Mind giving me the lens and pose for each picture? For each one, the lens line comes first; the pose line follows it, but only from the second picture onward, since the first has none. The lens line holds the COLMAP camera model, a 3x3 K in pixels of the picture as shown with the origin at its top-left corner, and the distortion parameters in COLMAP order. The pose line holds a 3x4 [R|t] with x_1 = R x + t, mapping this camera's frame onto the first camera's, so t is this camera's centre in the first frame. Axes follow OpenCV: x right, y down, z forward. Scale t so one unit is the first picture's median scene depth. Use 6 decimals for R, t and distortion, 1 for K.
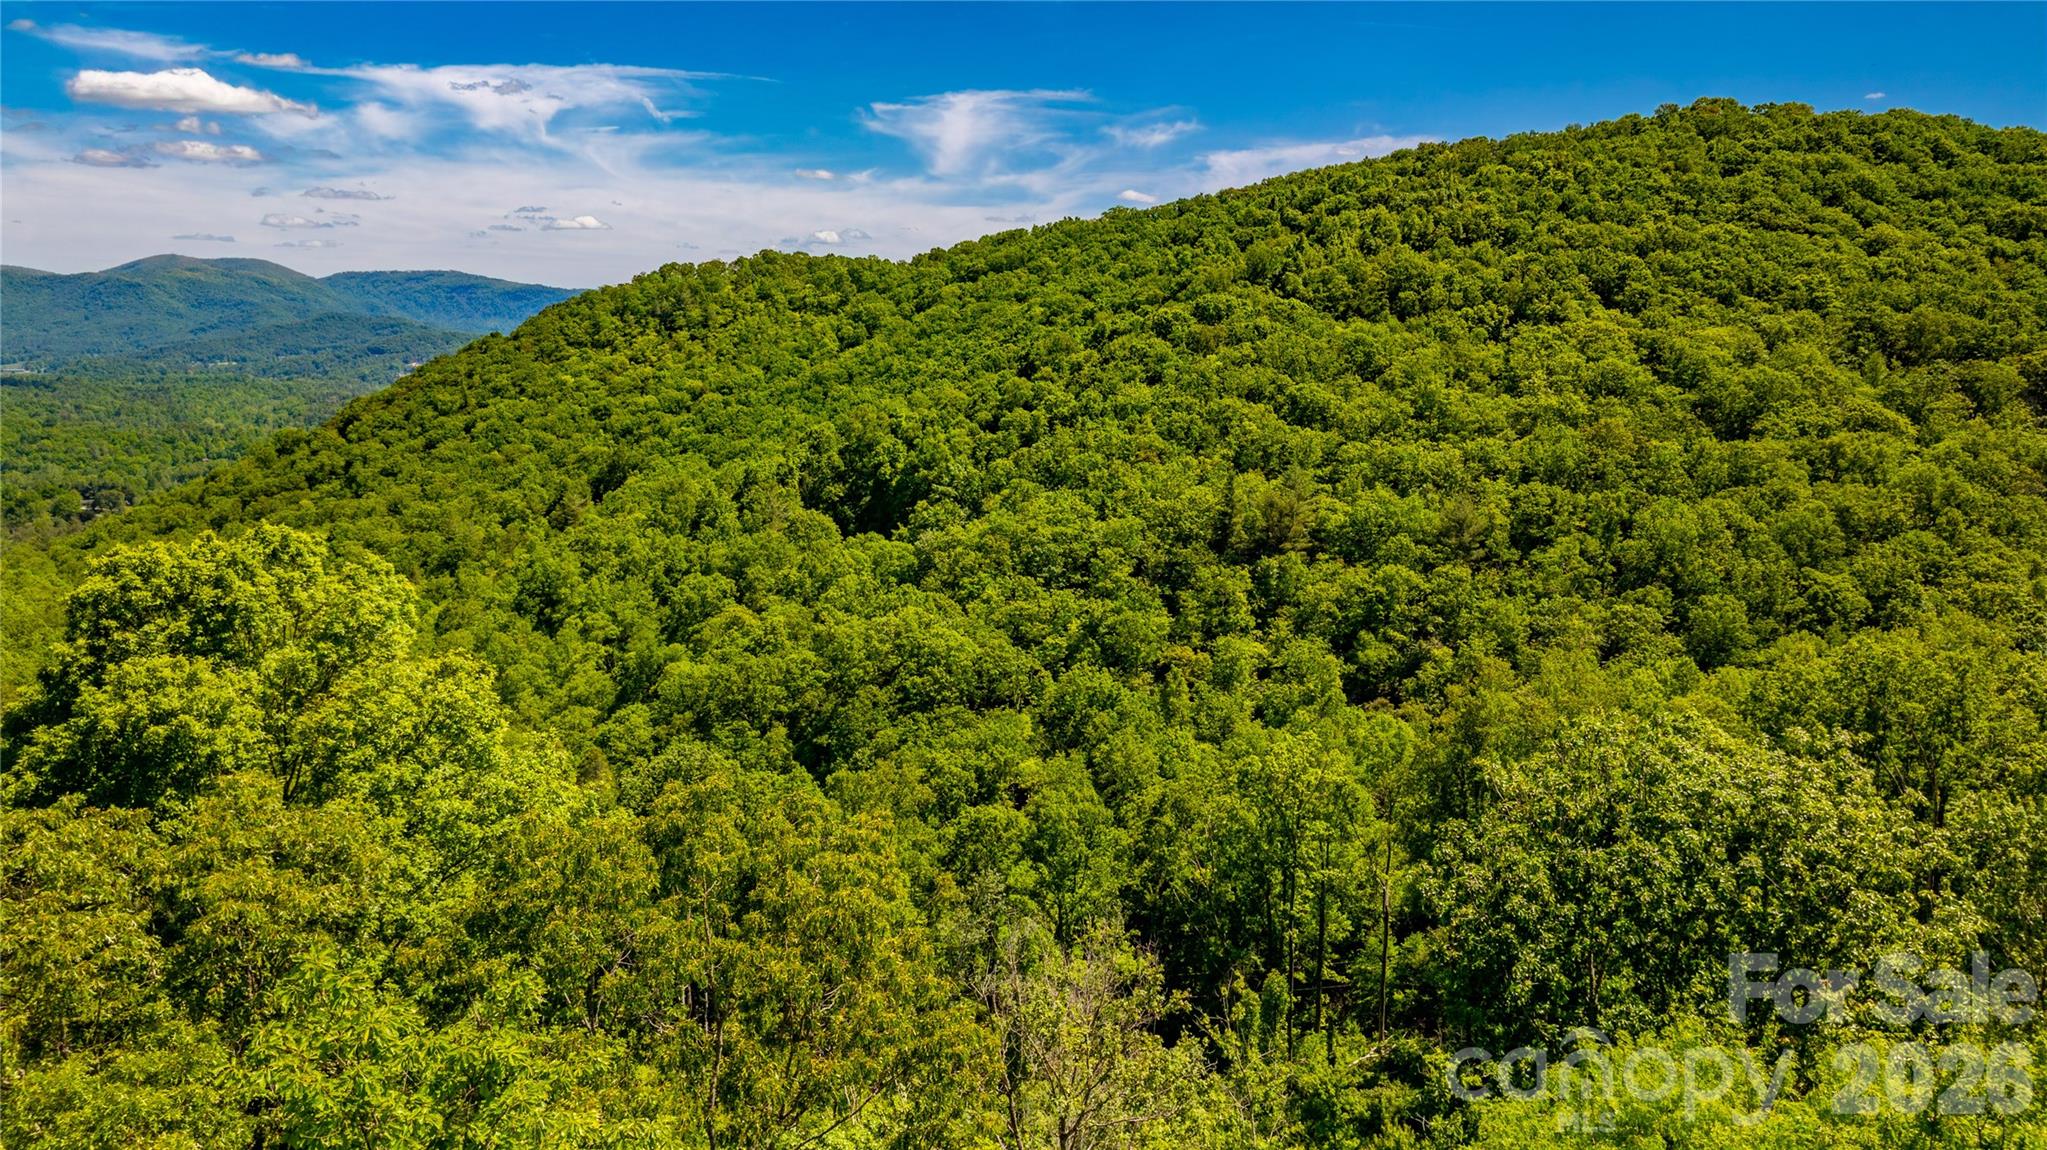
lens RADIAL K [[1443.1, 0, 1035.6], [0, 1443.1, 559.7], [0, 0, 1]] dist [-0.010190, -0.031655]
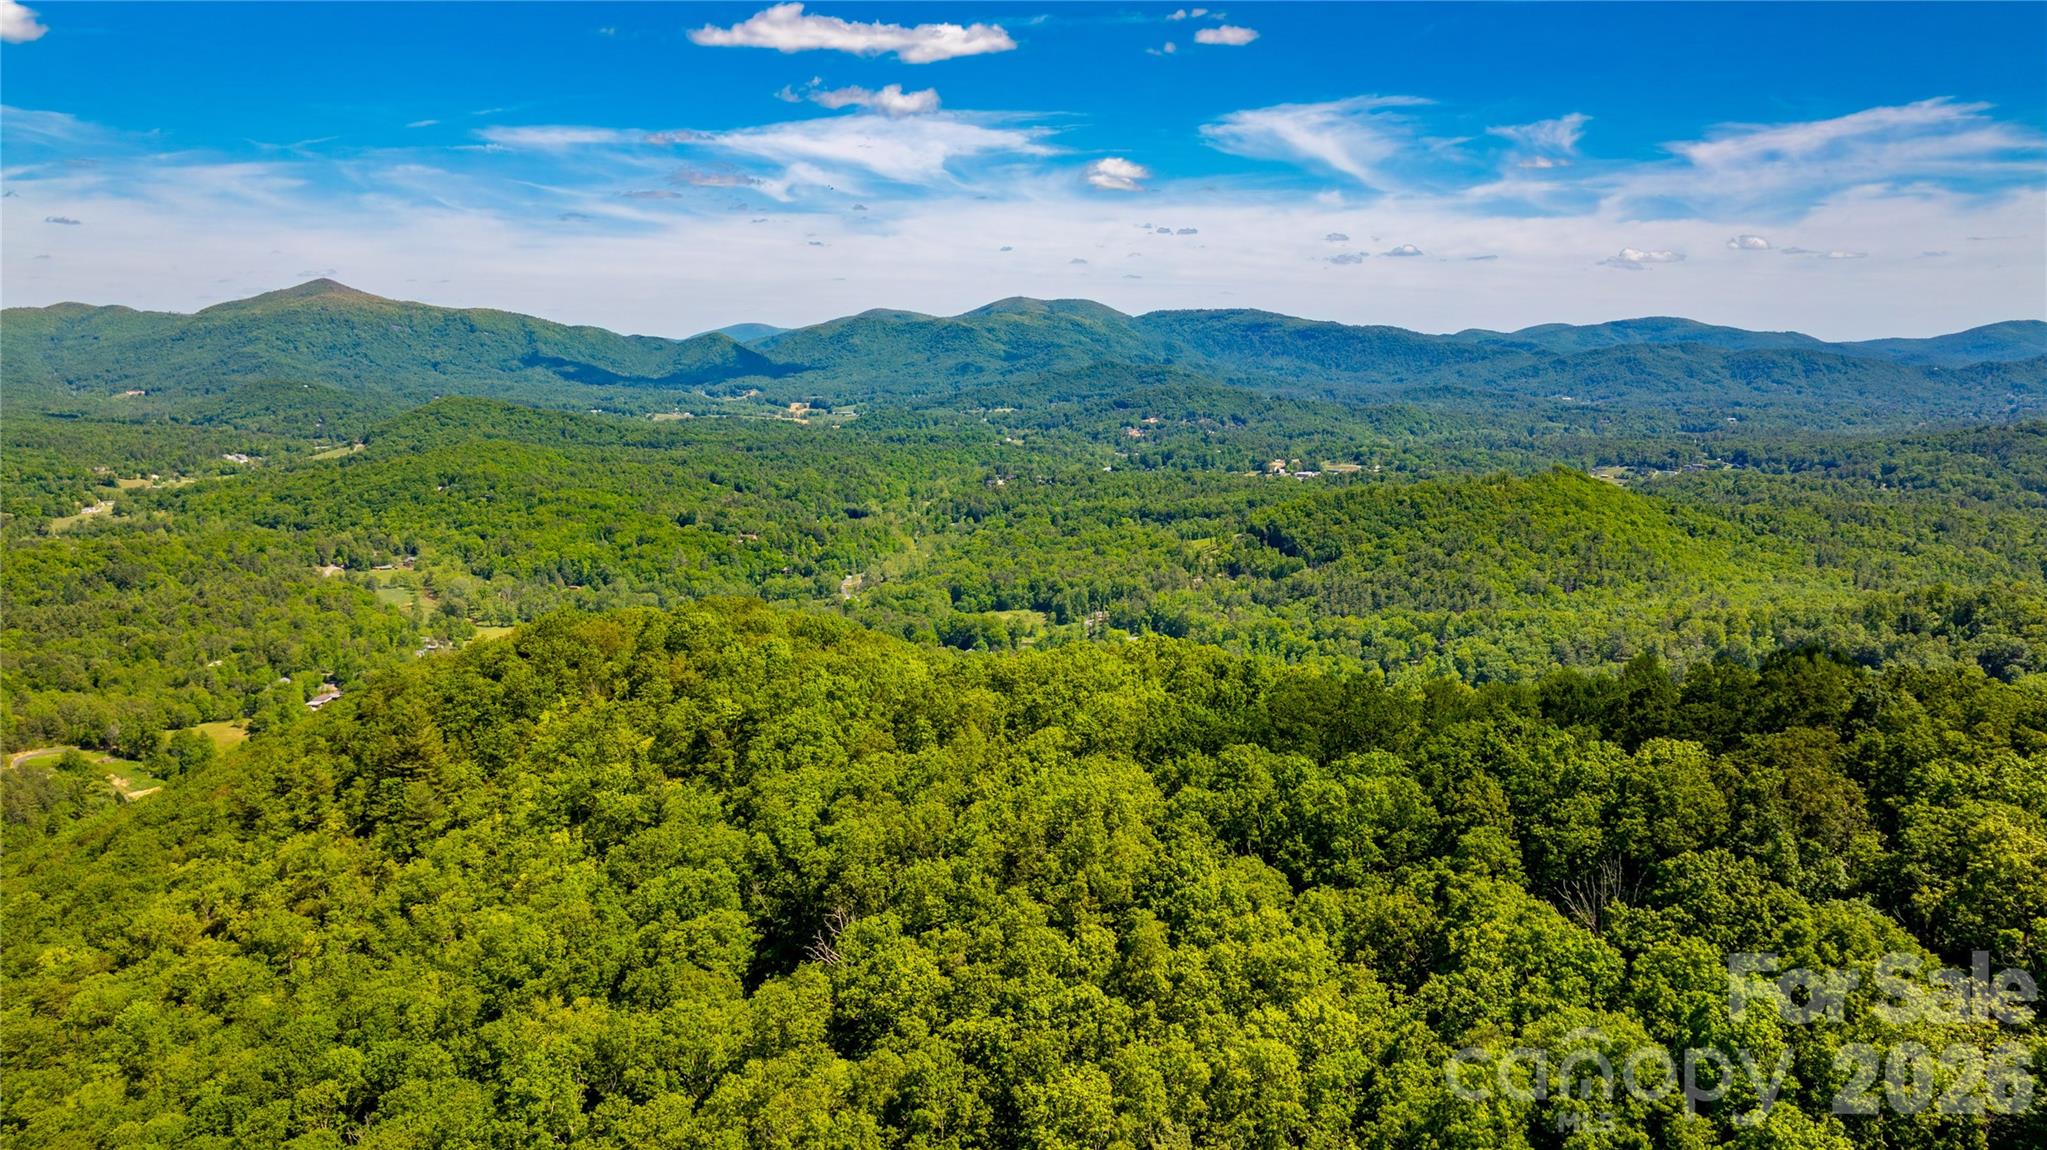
lens RADIAL K [[1443.1, 0, 1035.6], [0, 1443.1, 559.7], [0, 0, 1]] dist [-0.010190, -0.031655]
pose [[0.850565, 0.075241, -0.520459, 0.322822], [-0.083346, 0.996490, 0.007850, -0.558654], [0.519223, 0.036701, 0.853850, 1.542586]]
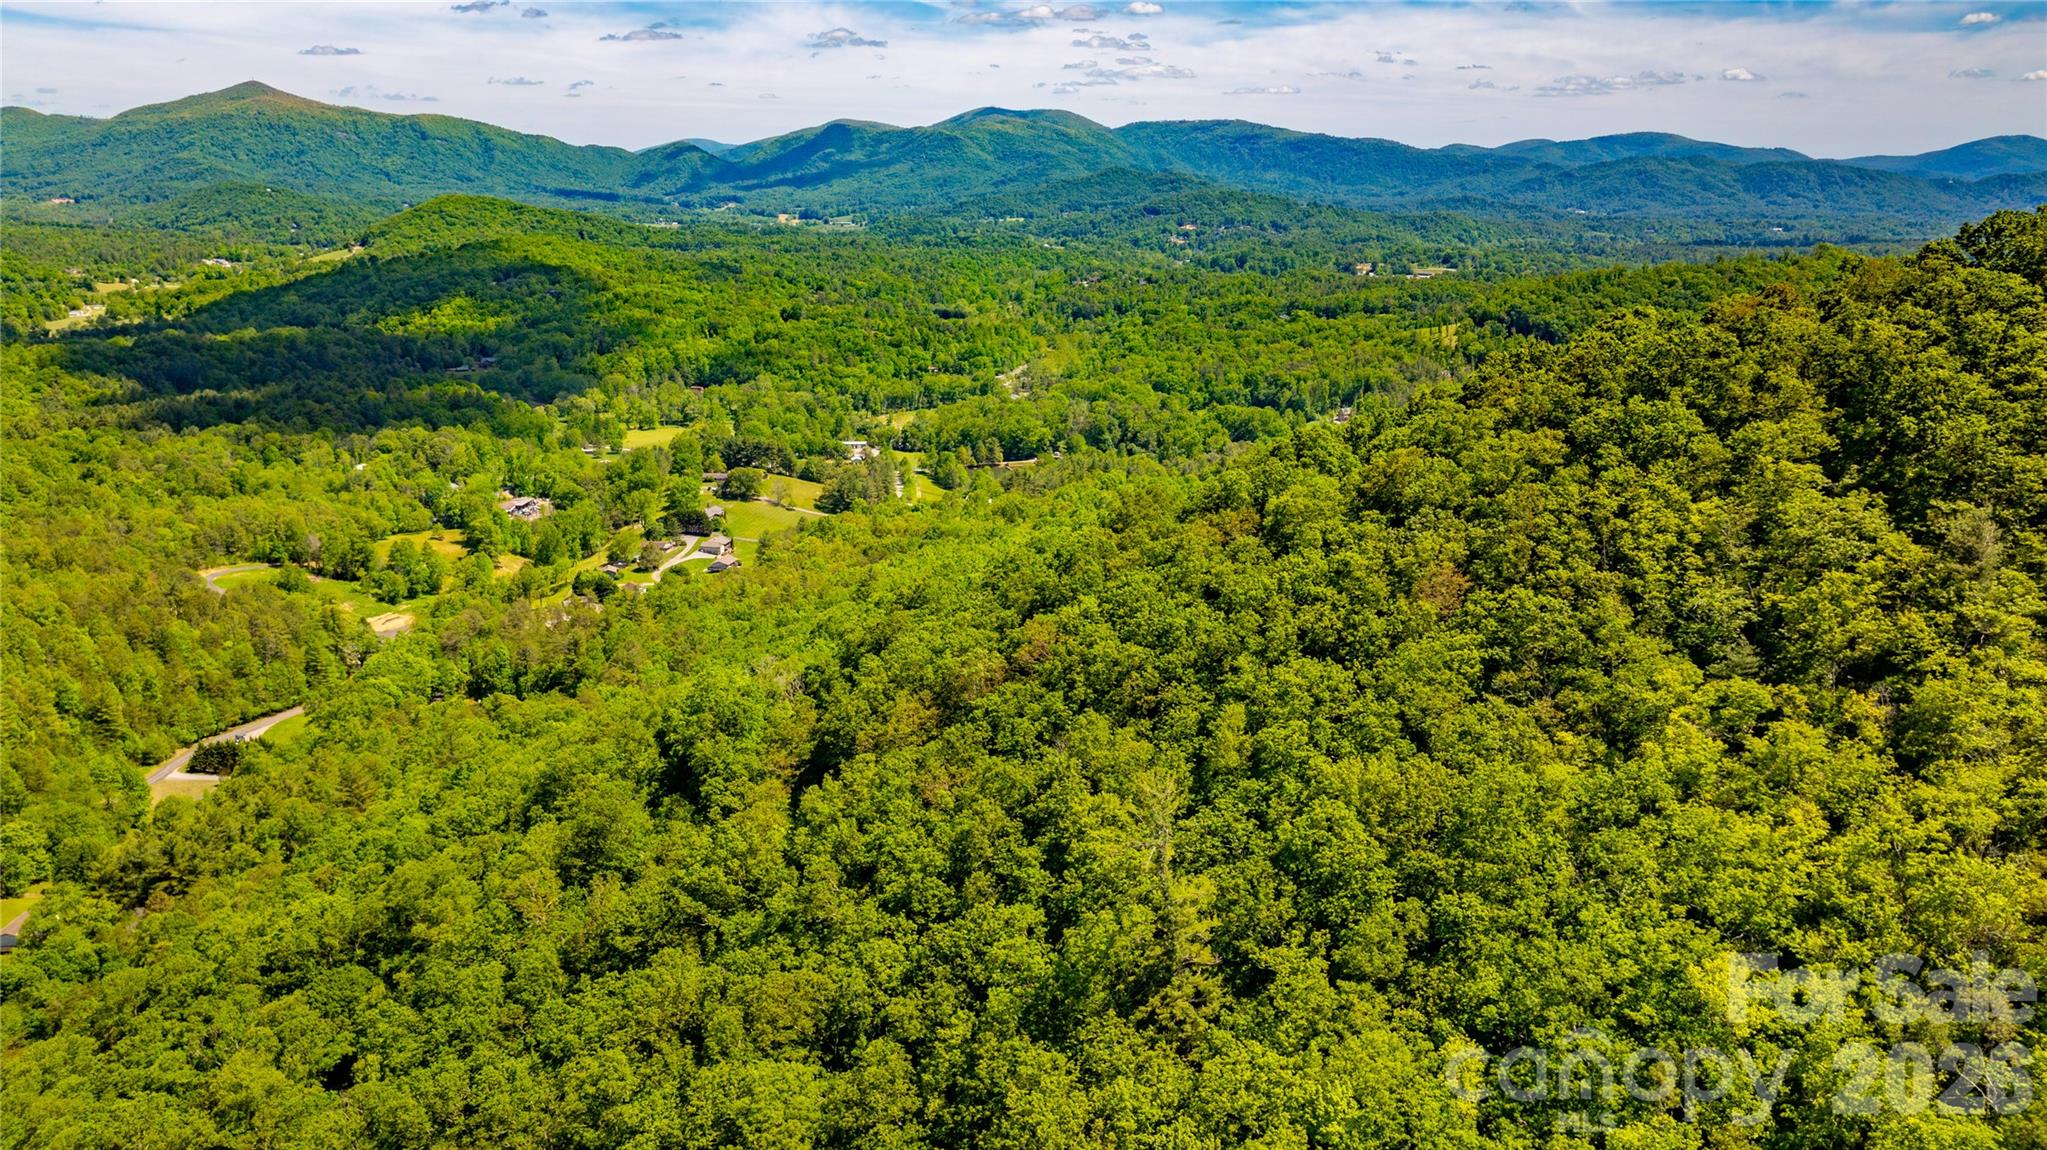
lens RADIAL K [[1439.2, 0, 1037.2], [0, 1439.2, 573.8], [0, 0, 1]] dist [-0.017648, 0.002063]
pose [[0.872034, 0.133222, -0.470965, -0.645635], [-0.079984, 0.988097, 0.131405, -0.380991], [0.482865, -0.076920, 0.872310, 1.632228]]
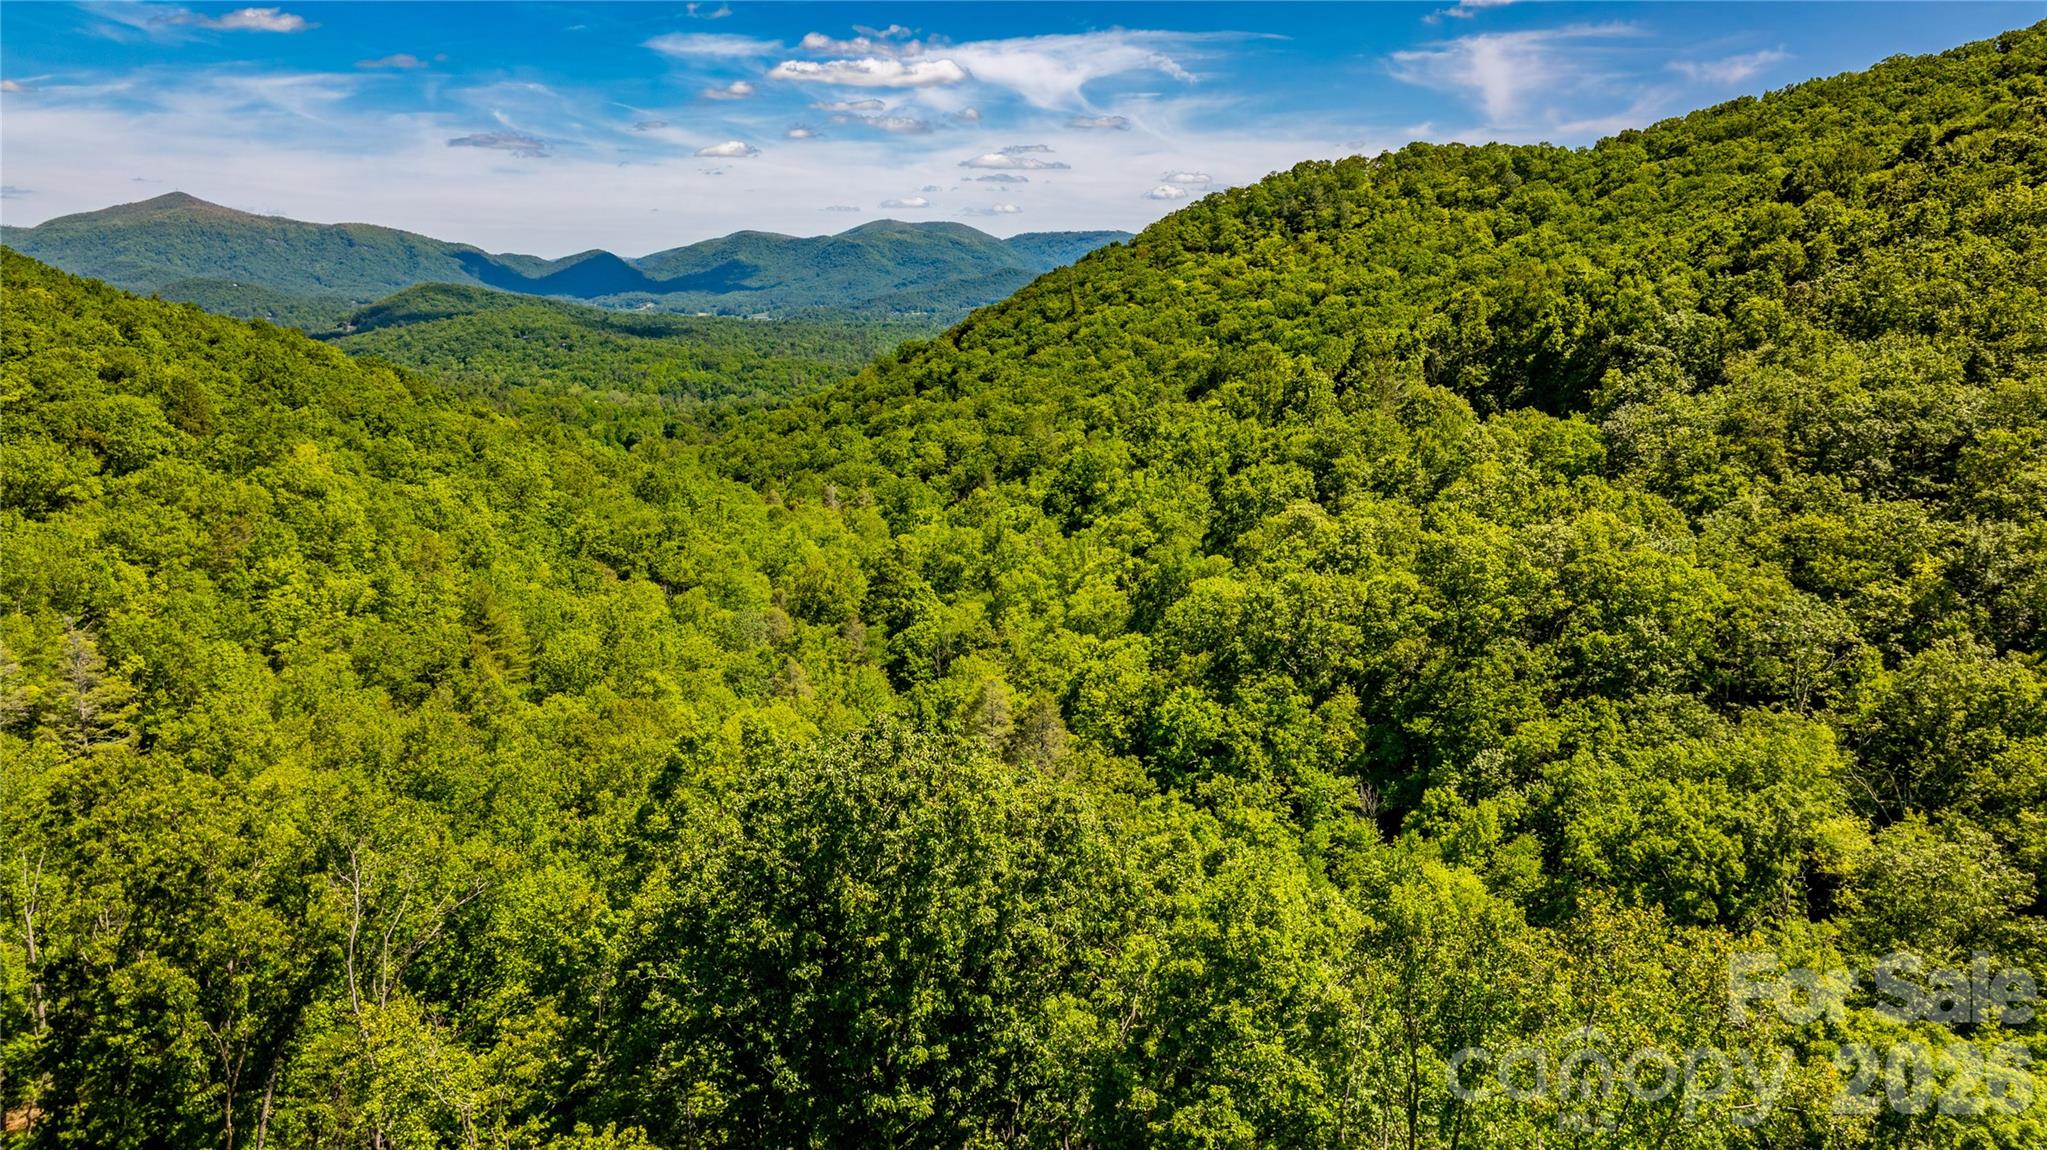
lens RADIAL K [[1439.2, 0, 1037.2], [0, 1439.2, 573.8], [0, 0, 1]] dist [-0.017648, 0.002063]
pose [[0.906589, 0.081962, -0.413979, -0.036632], [-0.067025, 0.996472, 0.050508, 0.031658], [0.416658, -0.018043, 0.908884, 0.286402]]
